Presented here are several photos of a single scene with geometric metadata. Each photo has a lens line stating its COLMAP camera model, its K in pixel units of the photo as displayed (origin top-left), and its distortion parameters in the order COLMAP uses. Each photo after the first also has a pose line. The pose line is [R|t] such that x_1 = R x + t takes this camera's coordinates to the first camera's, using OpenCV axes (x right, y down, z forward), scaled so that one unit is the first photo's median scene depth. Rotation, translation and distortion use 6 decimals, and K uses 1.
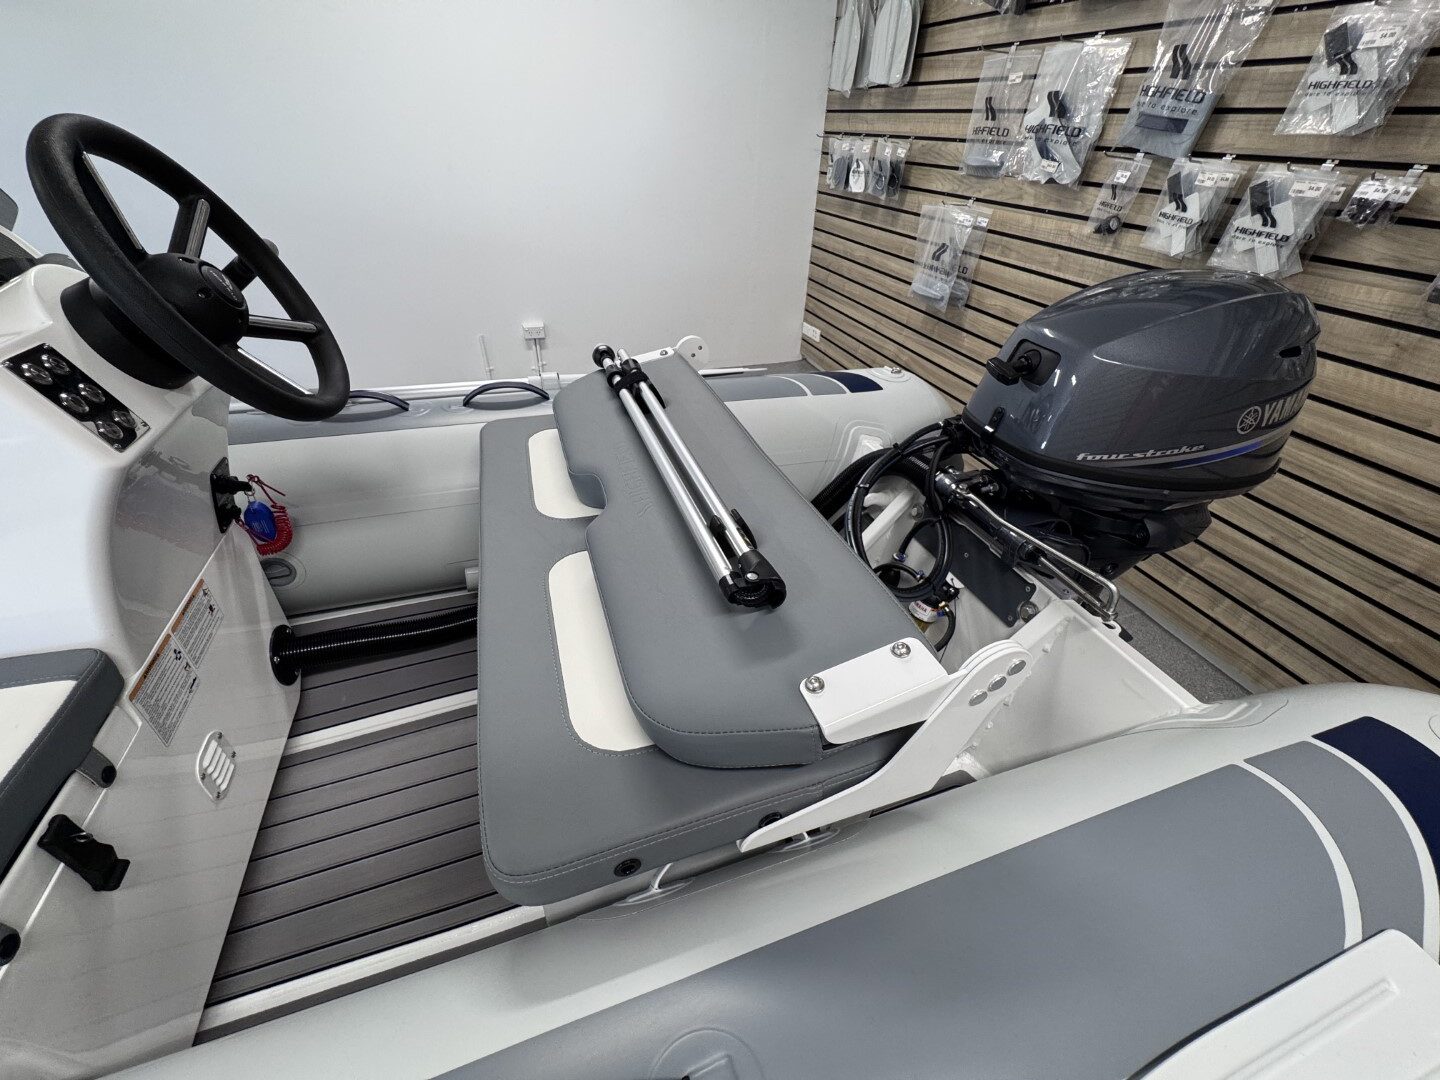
lens RADIAL K [[571.7, 0, 720.0], [0, 571.7, 540.0], [0, 0, 1]] dist [-0.005393, 0.000955]
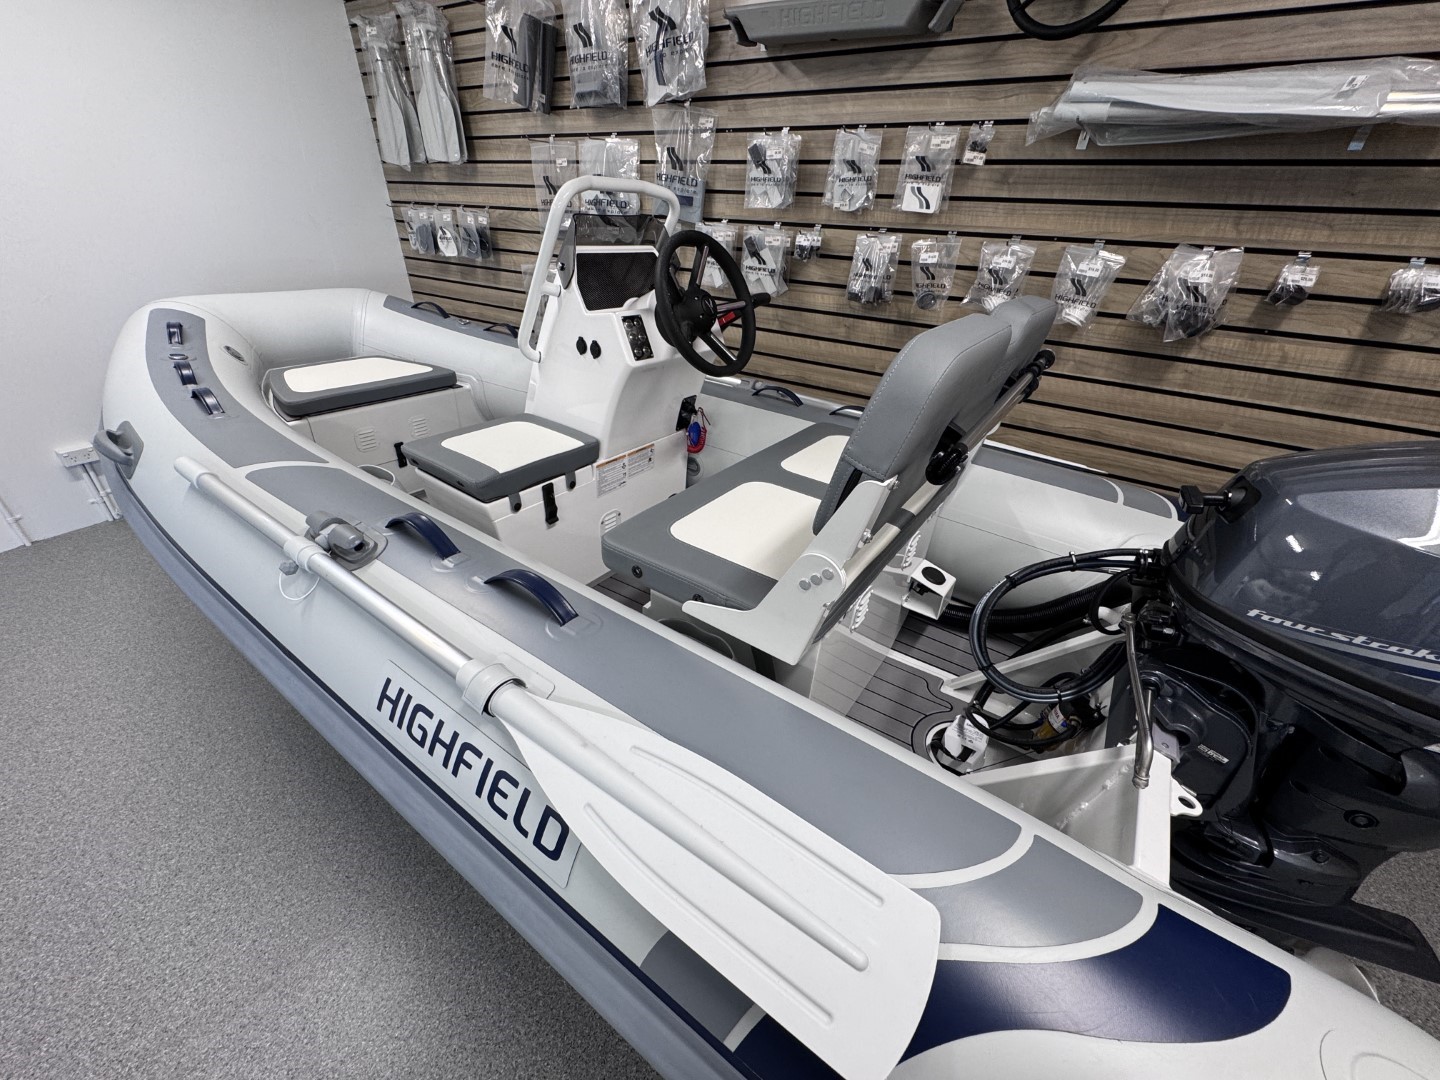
lens RADIAL K [[569.1, 0, 717.8], [0, 569.1, 543.8], [0, 0, 1]] dist [-0.007274, -0.000622]
pose [[0.794050, -0.326225, 0.512896, -0.122756], [0.356210, 0.933450, 0.042244, 0.035483], [-0.492544, 0.149155, 0.857411, -0.108345]]
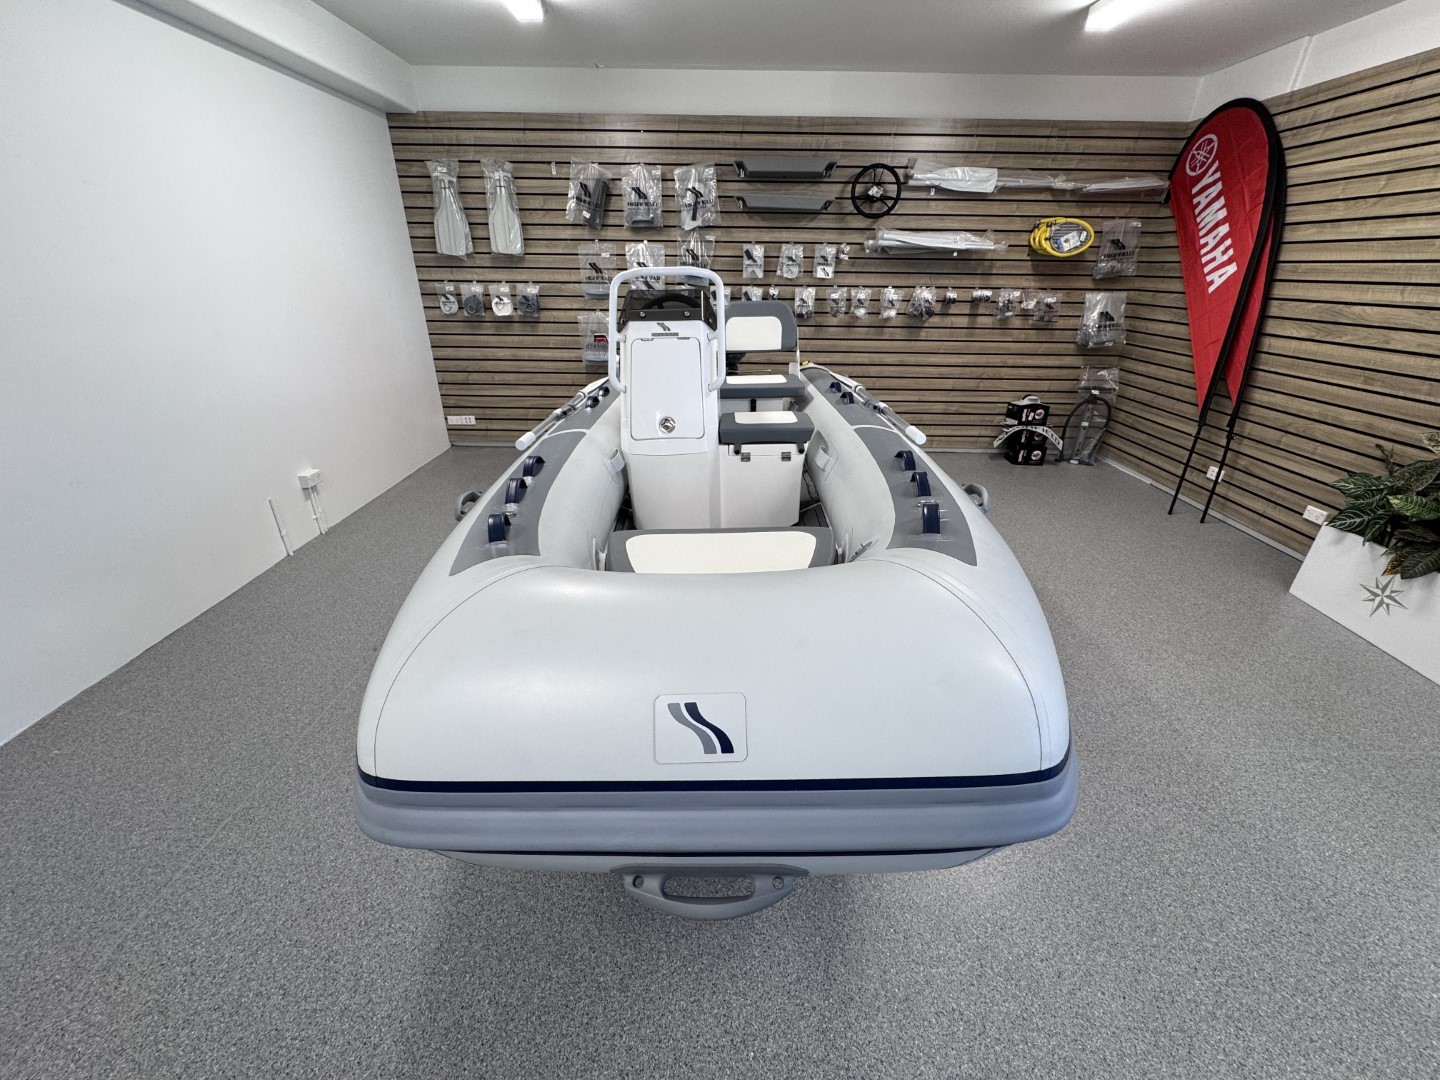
lens RADIAL K [[571.7, 0, 720.0], [0, 571.7, 540.0], [0, 0, 1]] dist [-0.005393, 0.000955]
pose [[0.326917, -0.424451, 0.844374, -1.644565], [0.554226, 0.809802, 0.192492, -0.145606], [-0.765479, 0.405045, 0.499980, 0.061632]]
